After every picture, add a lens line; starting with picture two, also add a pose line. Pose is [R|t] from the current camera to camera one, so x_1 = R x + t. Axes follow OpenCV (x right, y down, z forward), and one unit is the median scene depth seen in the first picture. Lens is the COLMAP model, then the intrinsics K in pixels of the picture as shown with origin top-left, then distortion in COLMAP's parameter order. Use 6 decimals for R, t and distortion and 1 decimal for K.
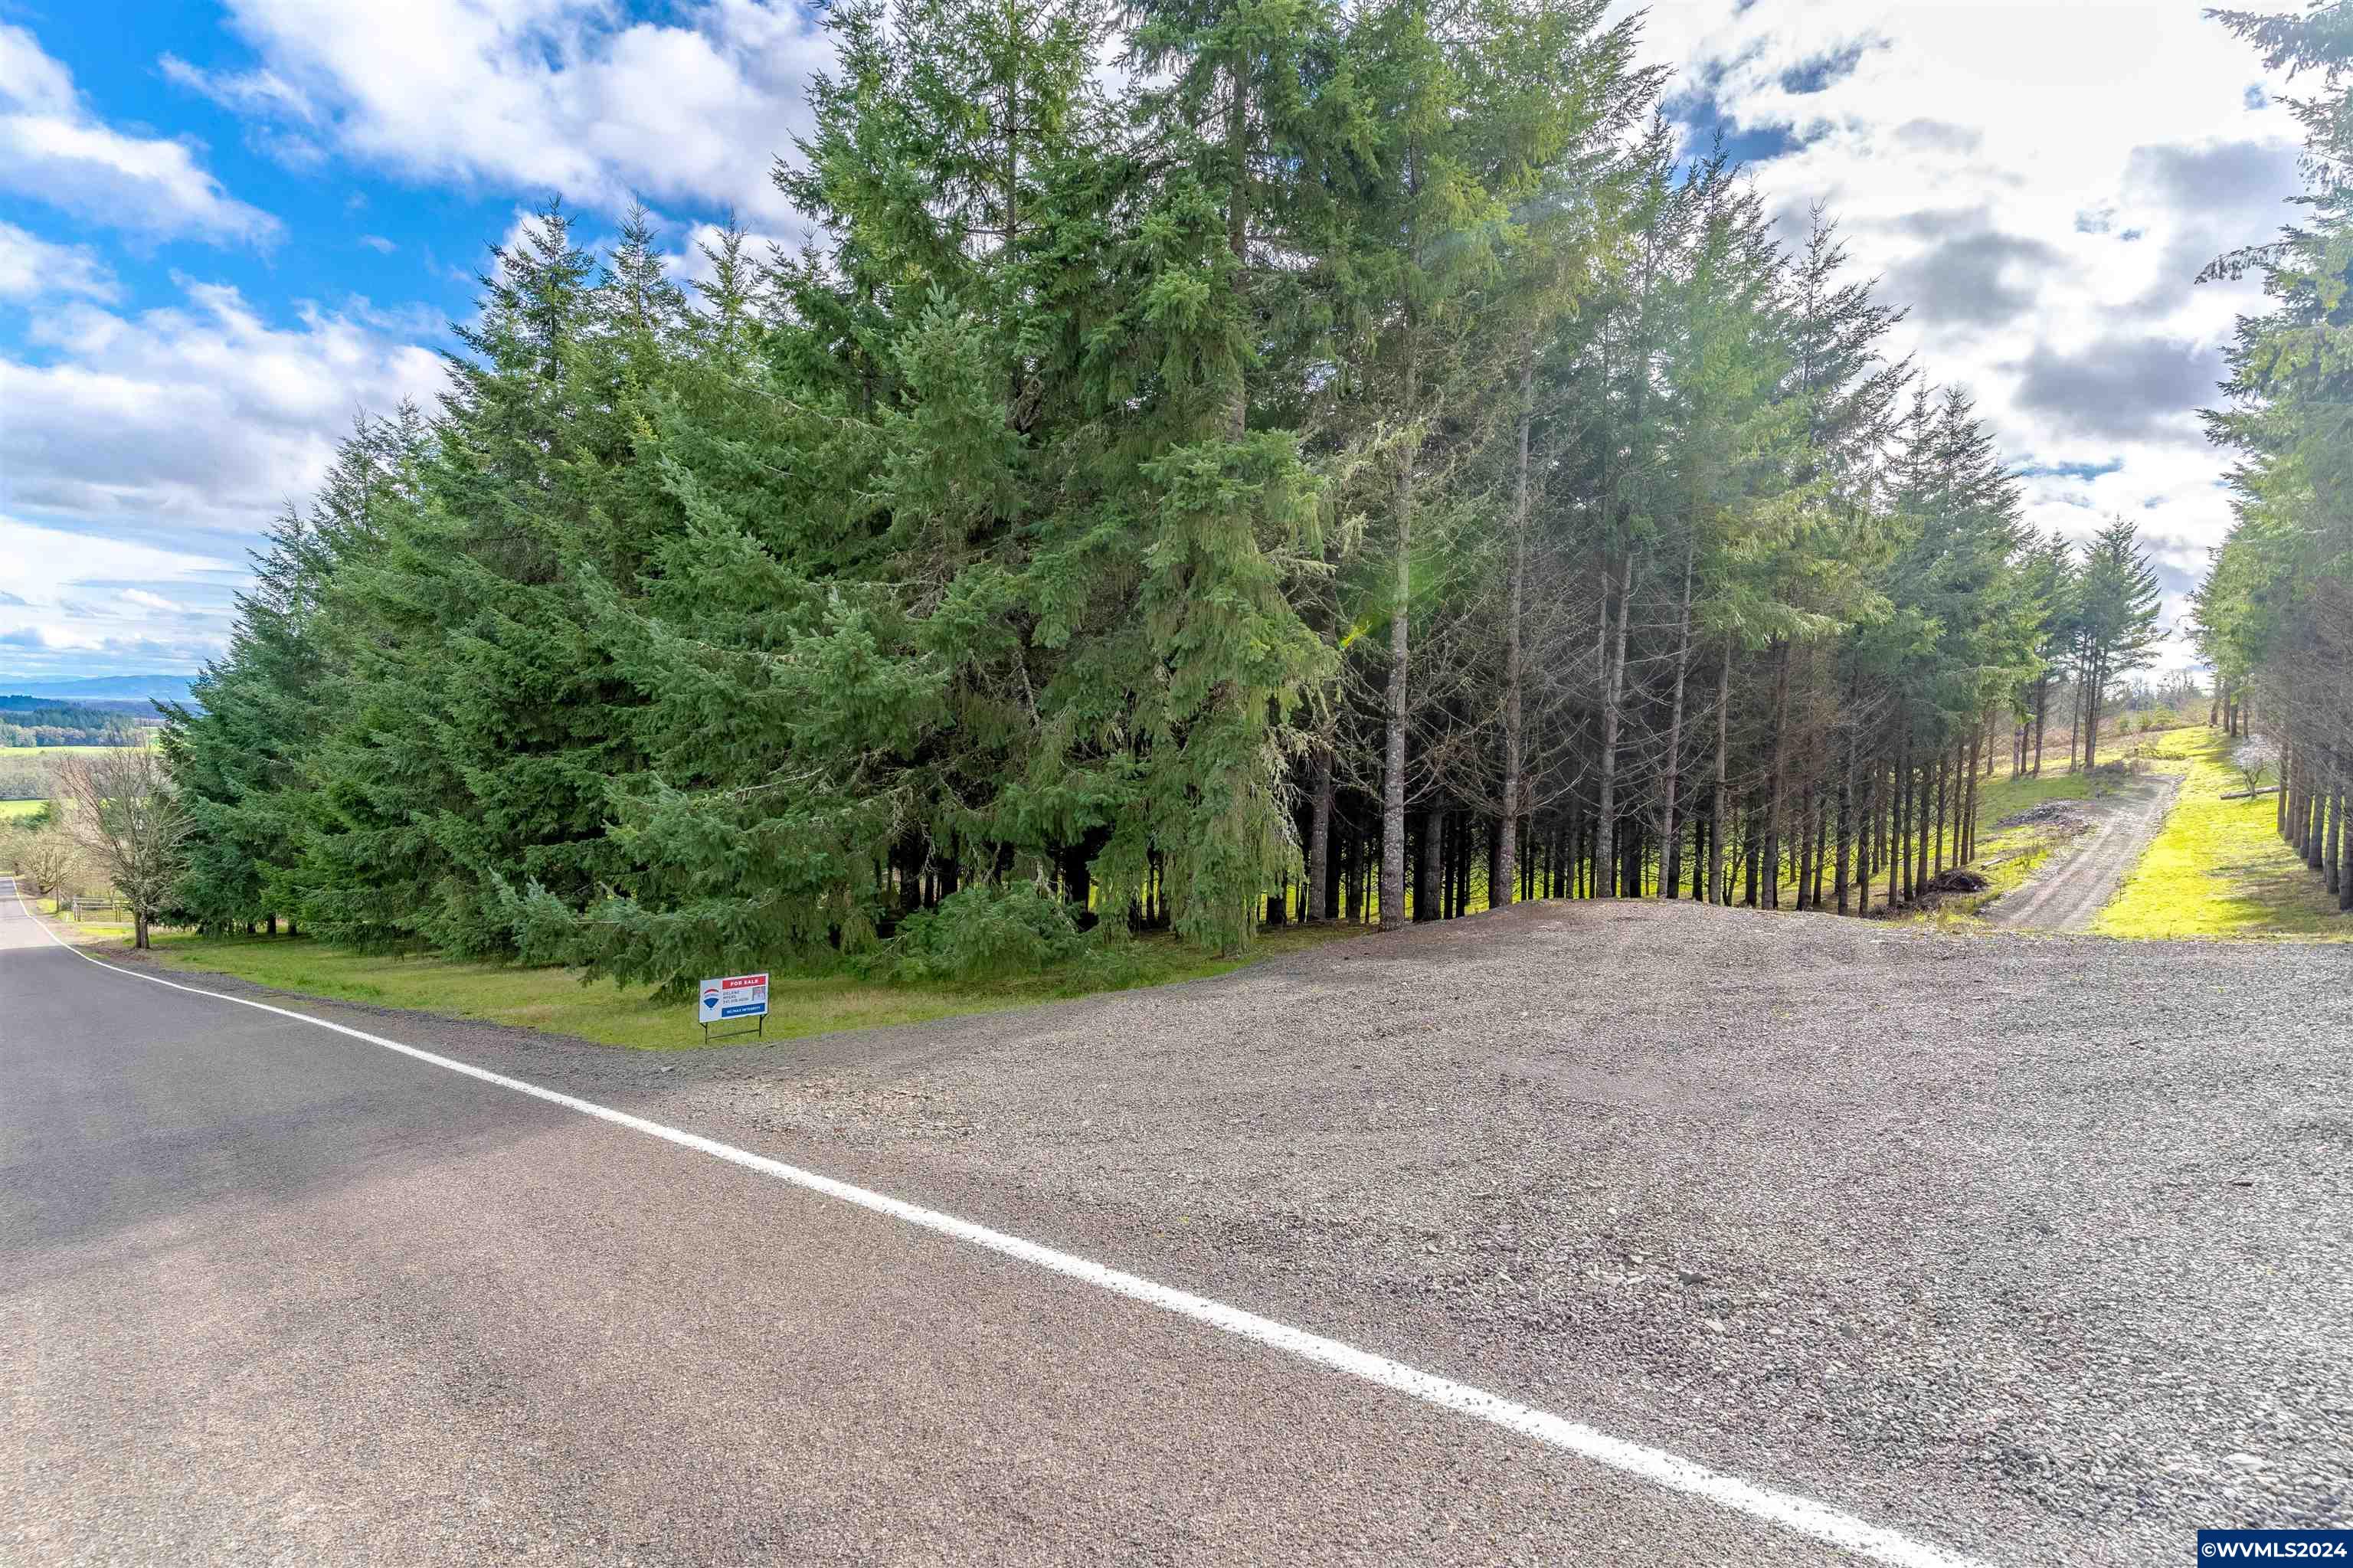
lens RADIAL K [[1179.9, 0, 1185.9], [0, 1179.9, 778.5], [0, 0, 1]] dist [0.016962, -0.002094]
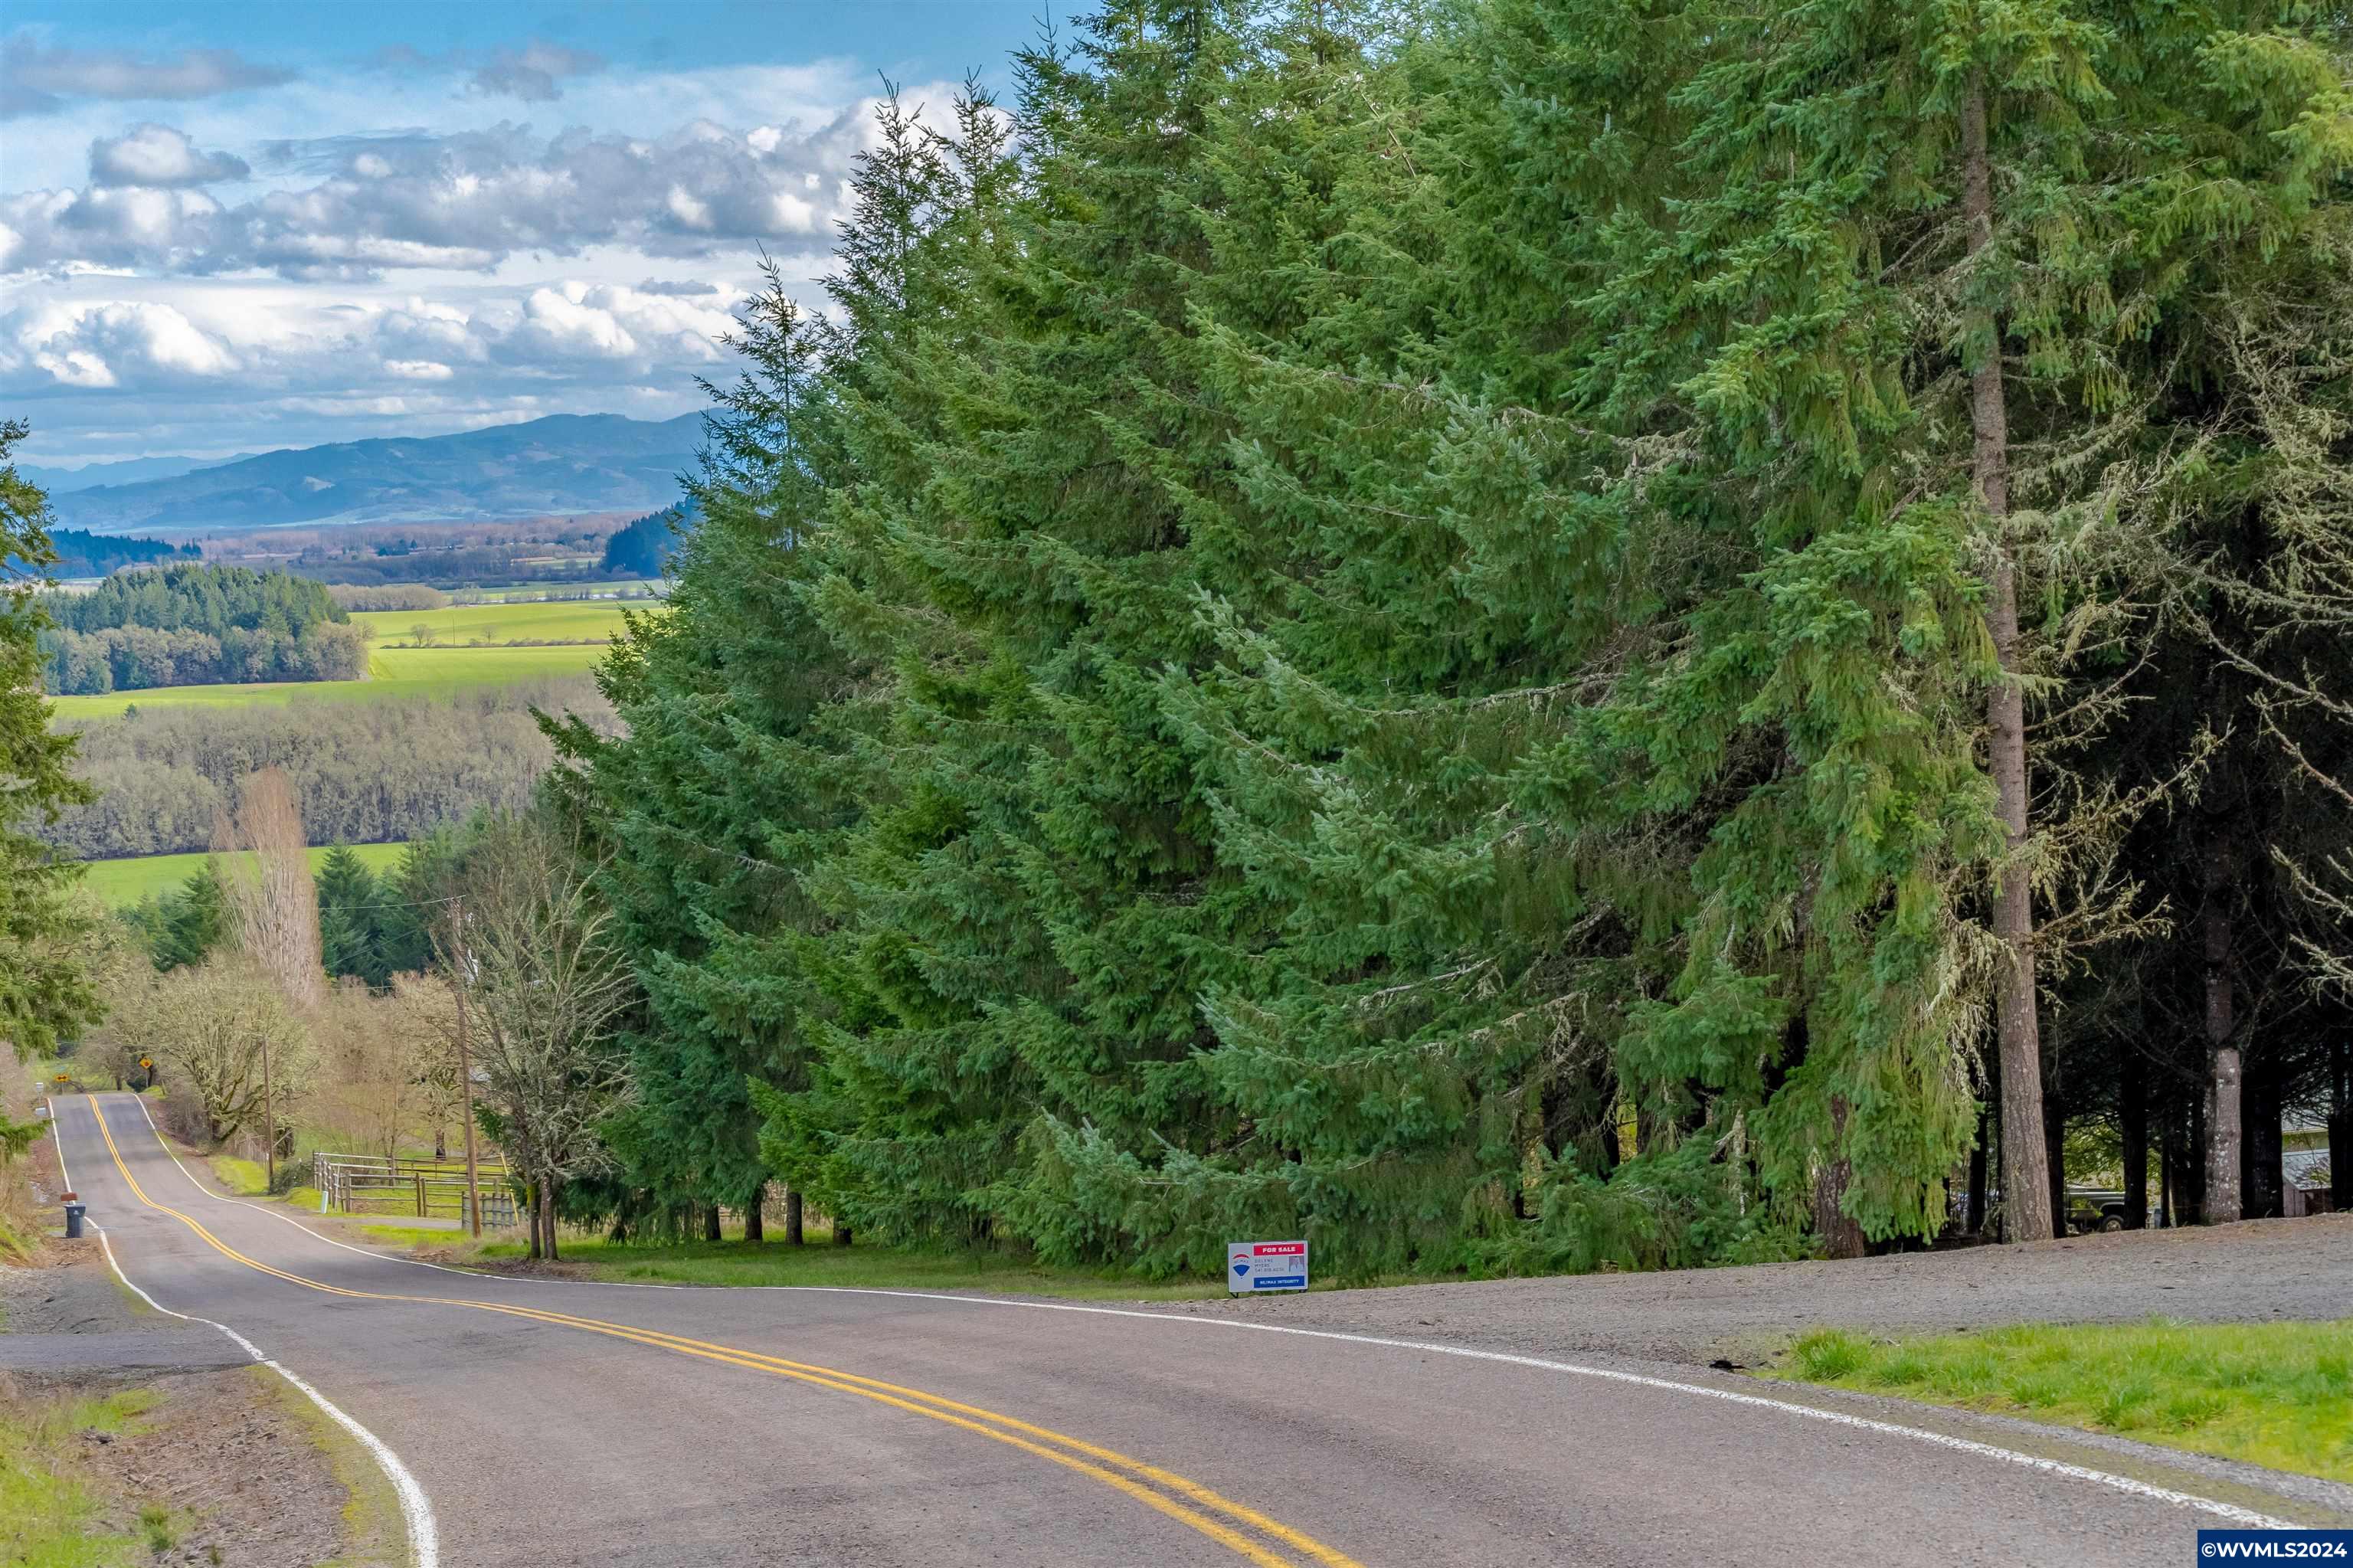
lens RADIAL K [[4942.7, 0, 1174.2], [0, 4942.7, 780.9], [0, 0, 1]] dist [0.263609, 0.000000]
pose [[0.848711, -0.019733, -0.528488, 0.607173], [0.025397, 0.999671, 0.003460, -0.073870], [0.528246, -0.016359, 0.848934, -0.857573]]
